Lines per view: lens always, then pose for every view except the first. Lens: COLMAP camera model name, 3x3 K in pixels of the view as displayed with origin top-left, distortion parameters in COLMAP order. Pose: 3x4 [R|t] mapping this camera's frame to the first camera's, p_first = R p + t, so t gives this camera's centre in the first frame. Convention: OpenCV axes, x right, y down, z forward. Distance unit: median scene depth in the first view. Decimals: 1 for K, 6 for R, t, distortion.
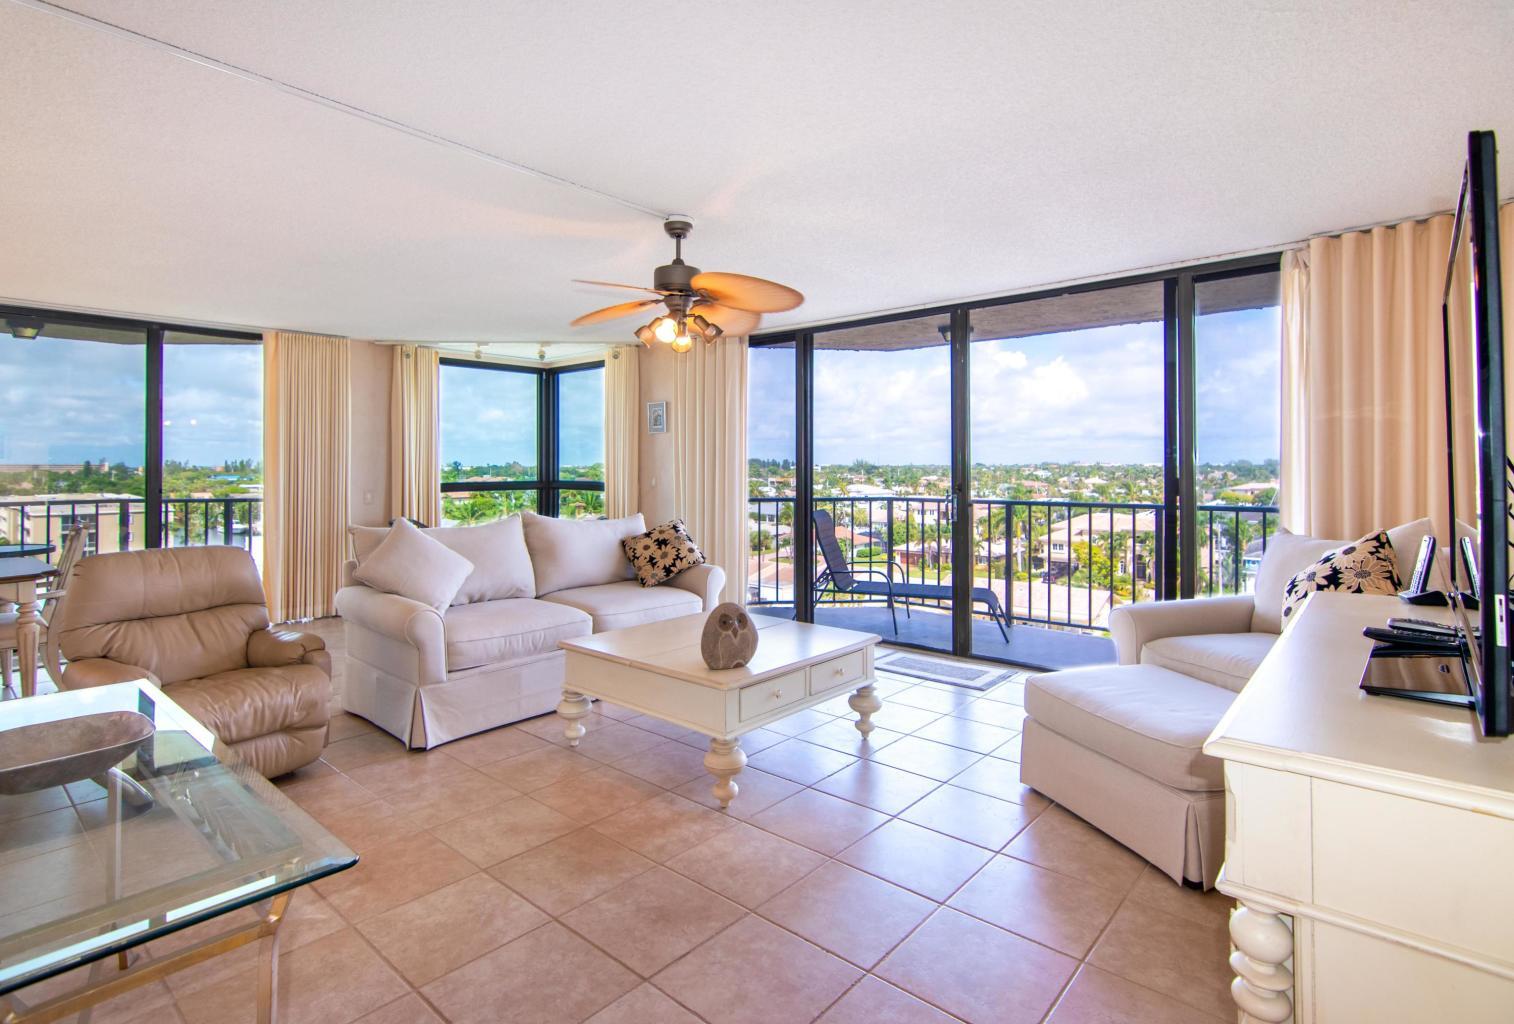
lens RADIAL K [[756.4, 0, 745.1], [0, 756.4, 460.6], [0, 0, 1]] dist [0.002047, 0.000134]
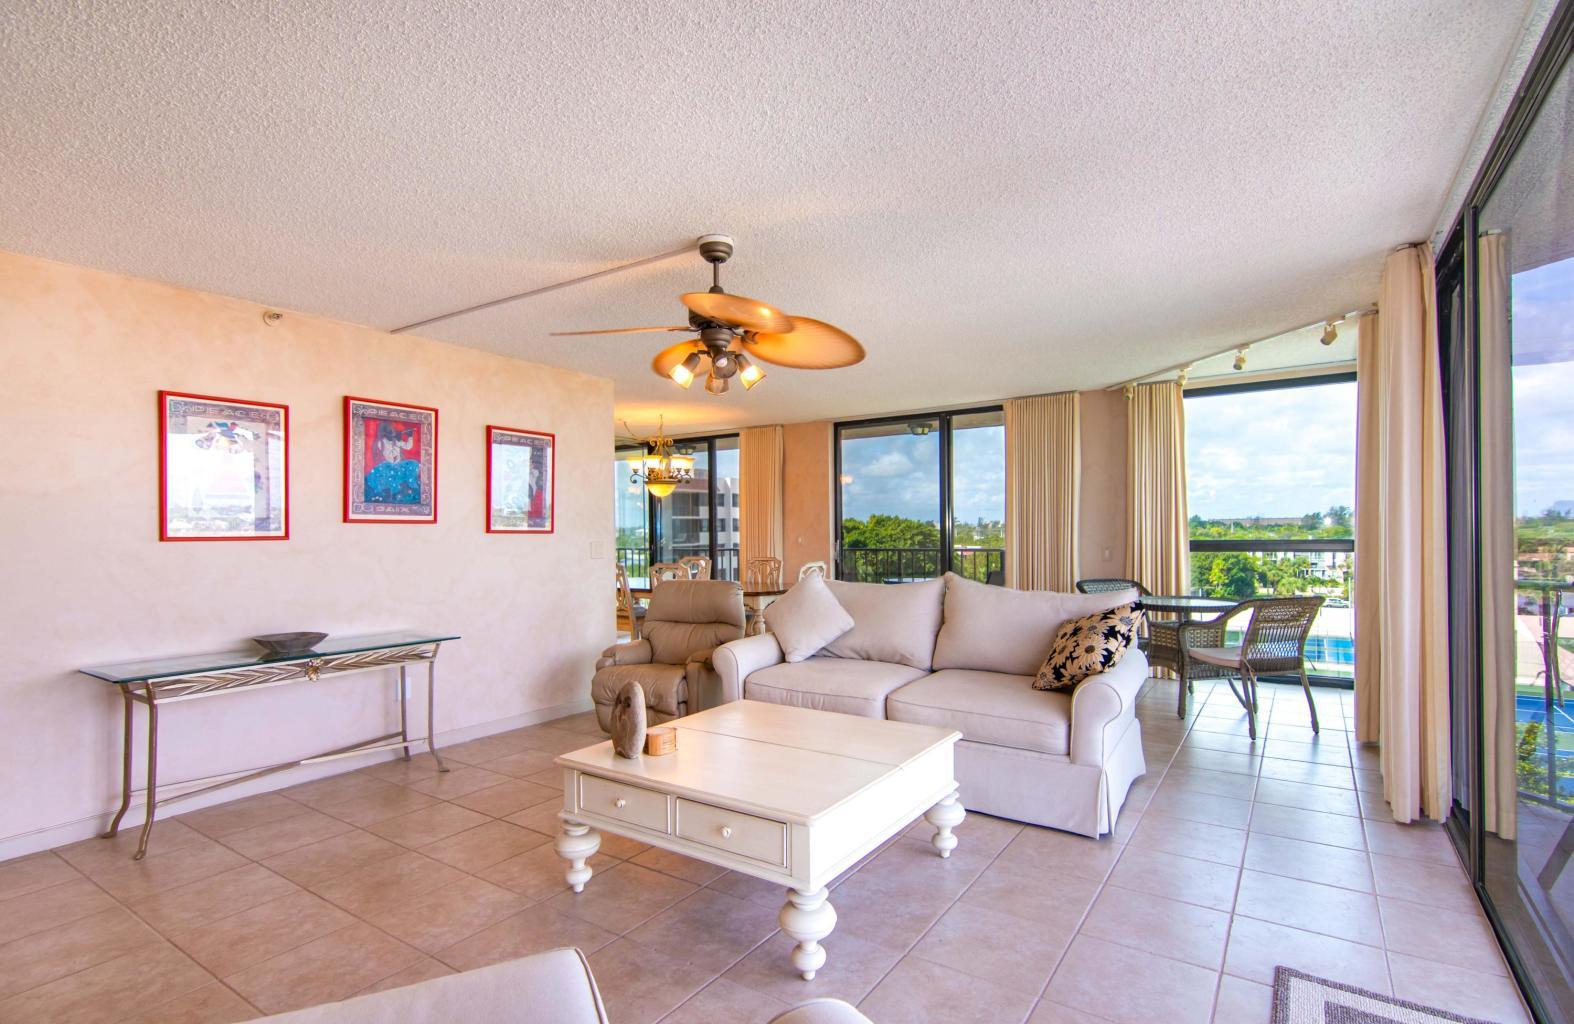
lens RADIAL K [[766.6, 0, 787.0], [0, 766.6, 512.0], [0, 0, 1]] dist [0.001183, 0.000069]
pose [[0.123929, -0.021924, -0.992049, 0.558717], [0.022544, 0.999560, -0.019273, 0.008152], [0.992035, -0.019976, 0.124368, 0.673760]]
